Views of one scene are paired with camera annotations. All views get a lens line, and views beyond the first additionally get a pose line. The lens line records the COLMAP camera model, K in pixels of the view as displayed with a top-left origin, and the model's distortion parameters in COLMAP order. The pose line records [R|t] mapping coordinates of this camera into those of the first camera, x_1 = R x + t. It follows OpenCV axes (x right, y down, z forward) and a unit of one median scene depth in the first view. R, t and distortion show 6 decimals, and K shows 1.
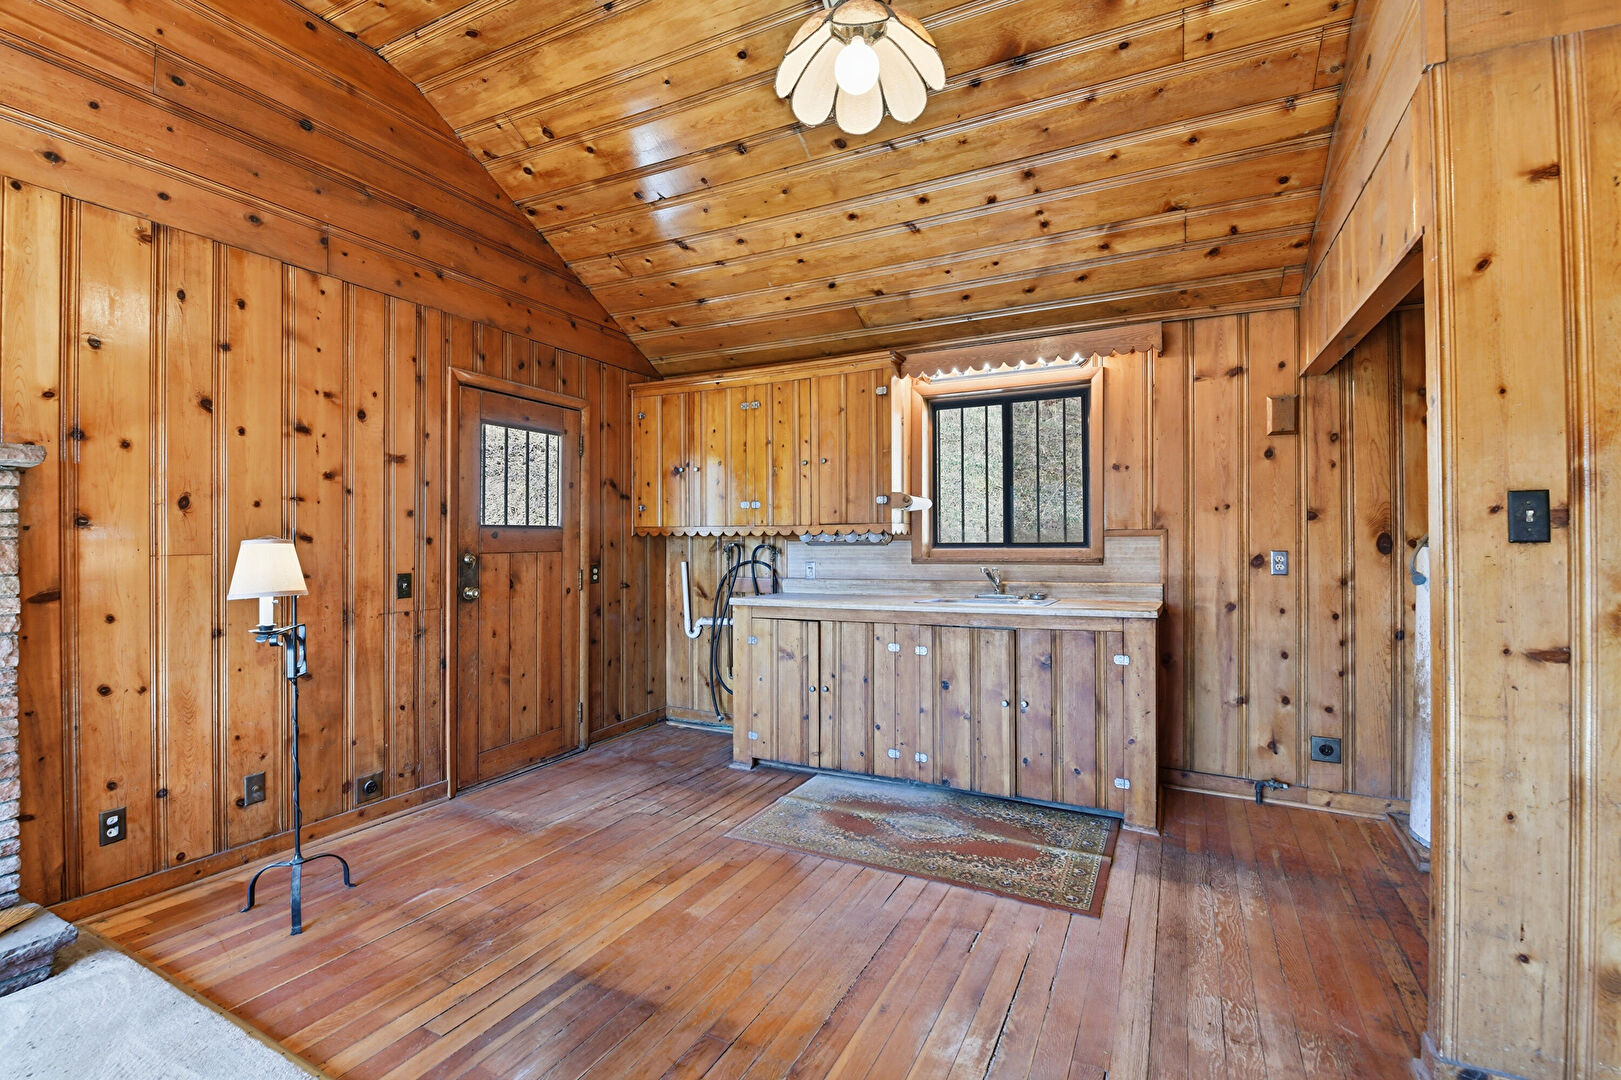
lens RADIAL K [[716.0, 0, 814.1], [0, 716.0, 527.6], [0, 0, 1]] dist [-0.003326, -0.000865]
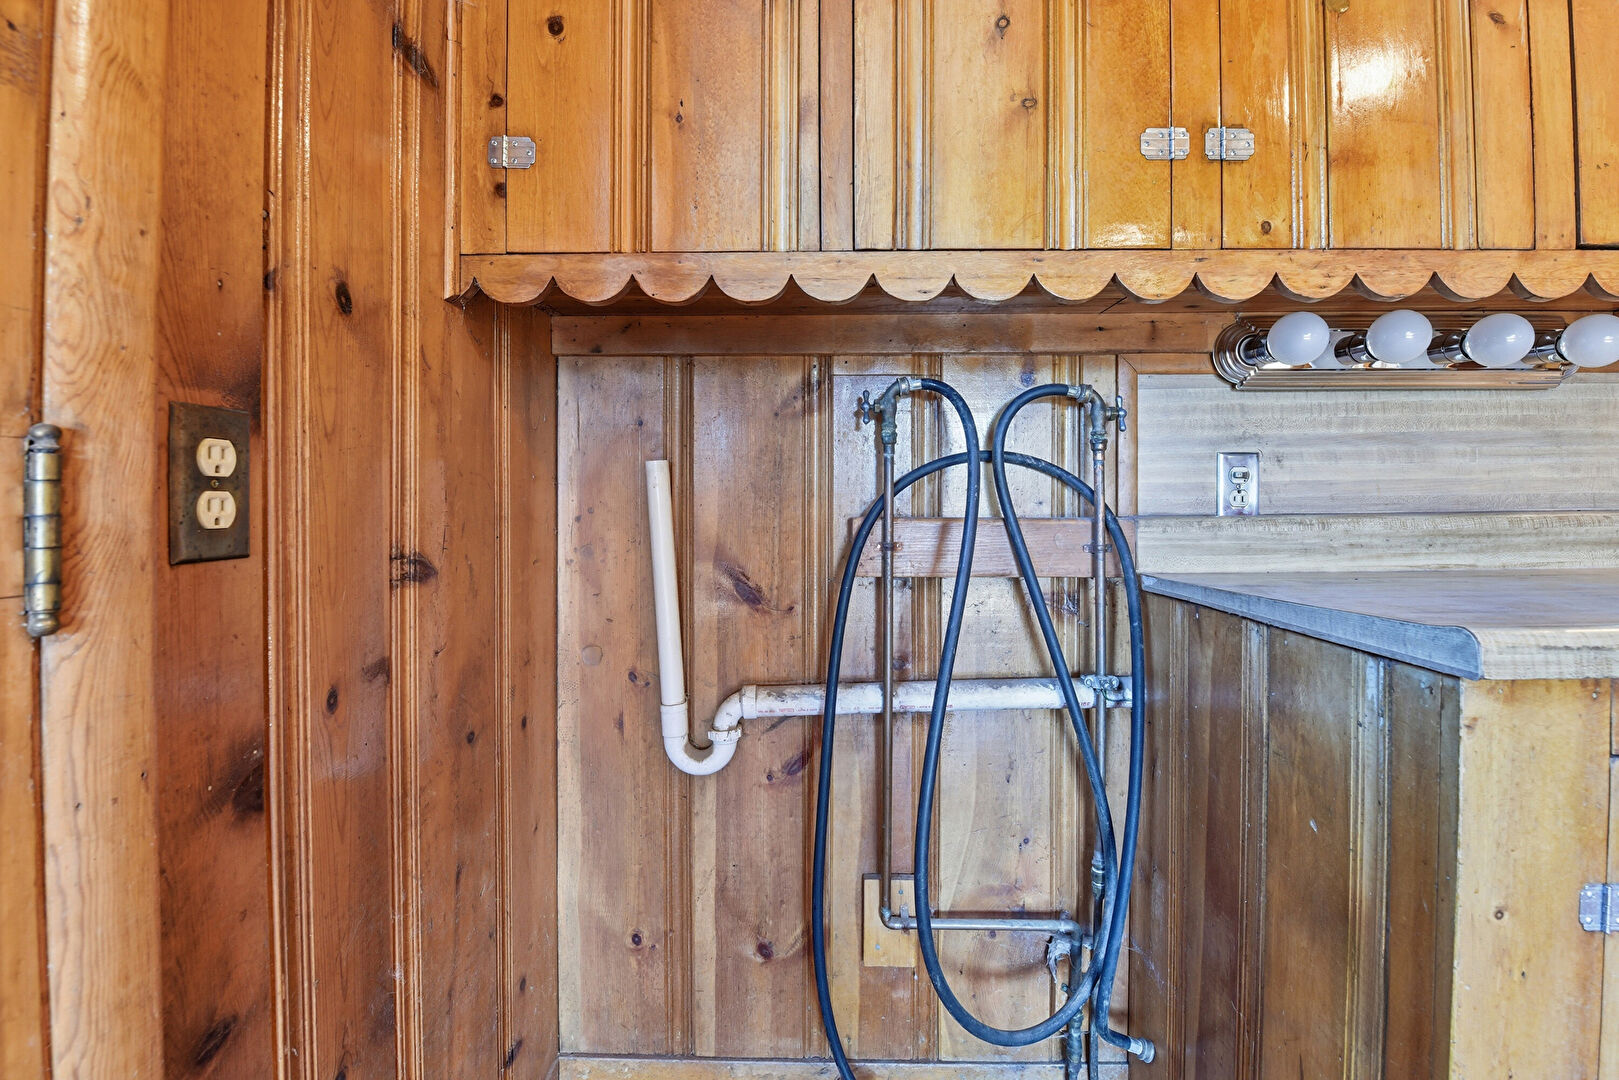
lens RADIAL K [[715.1, 0, 810.9], [0, 715.1, 507.6], [0, 0, 1]] dist [-0.003326, -0.000865]
pose [[0.894637, -0.000217, 0.446793, -0.347465], [-0.005699, 0.999913, 0.011898, 0.086013], [-0.446757, -0.013190, 0.894558, 1.091744]]
